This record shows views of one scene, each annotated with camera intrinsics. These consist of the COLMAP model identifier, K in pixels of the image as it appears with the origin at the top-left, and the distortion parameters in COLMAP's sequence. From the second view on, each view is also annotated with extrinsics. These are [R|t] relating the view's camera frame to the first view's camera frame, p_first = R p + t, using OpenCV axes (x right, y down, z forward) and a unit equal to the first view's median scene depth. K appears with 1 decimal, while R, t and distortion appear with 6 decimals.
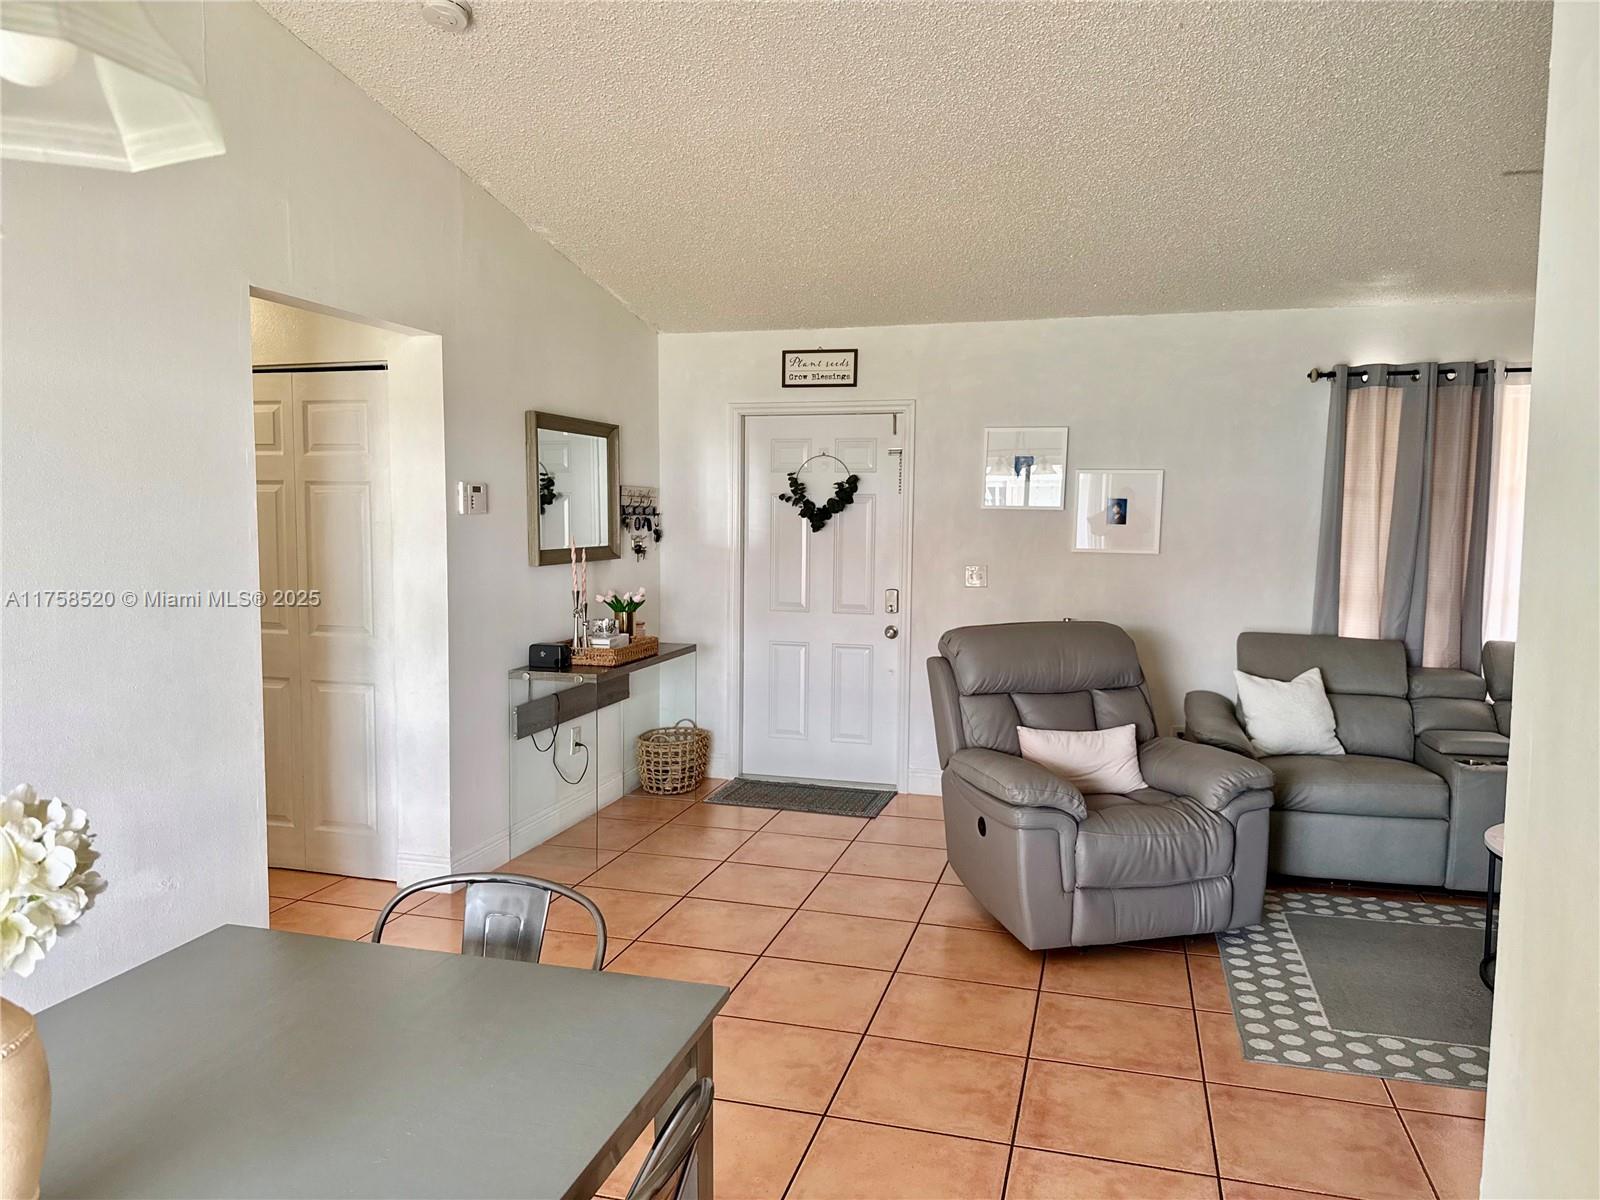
lens RADIAL K [[1142.4, 0, 800.0], [0, 1142.4, 600.0], [0, 0, 1]] dist [0.136100, -0.143094]
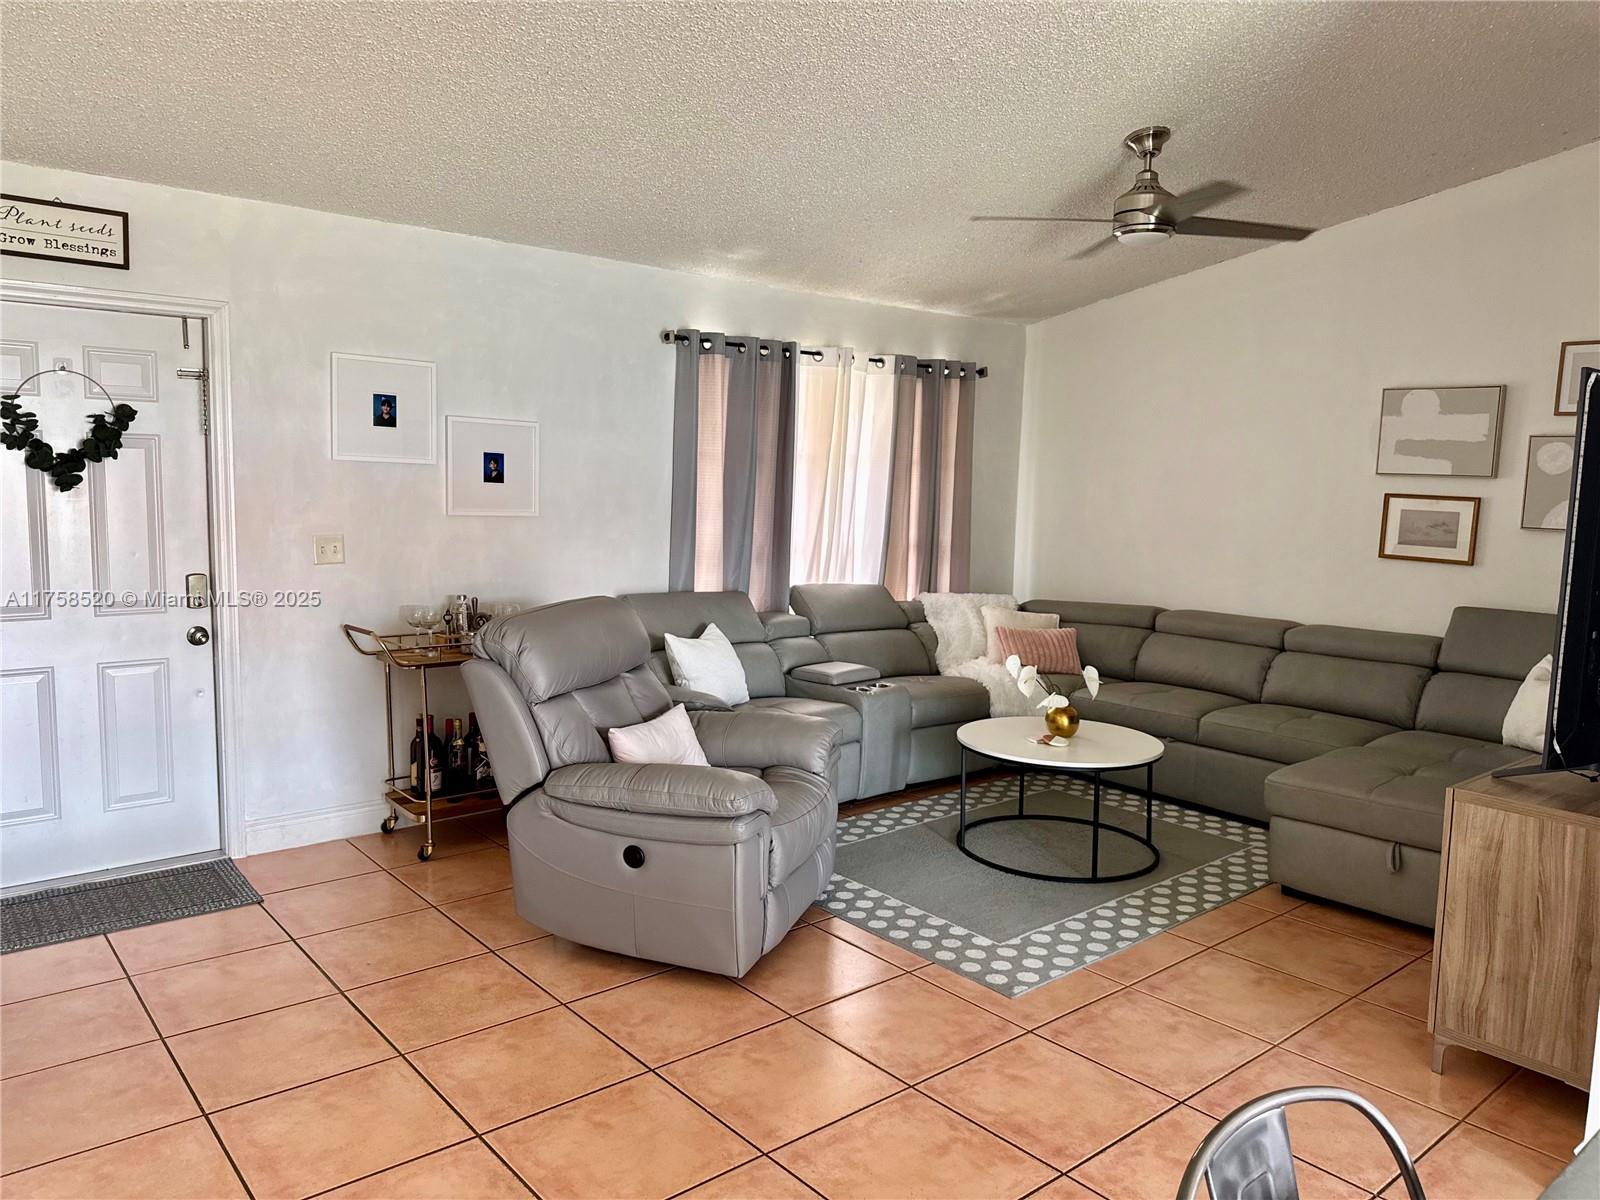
lens RADIAL K [[1142.4, 0, 800.0], [0, 1142.4, 600.0], [0, 0, 1]] dist [0.136100, -0.143094]
pose [[0.571536, -0.085634, 0.816096, -0.330281], [0.049211, 0.996327, 0.070082, -0.028840], [-0.819100, 0.000106, 0.573651, 0.331306]]
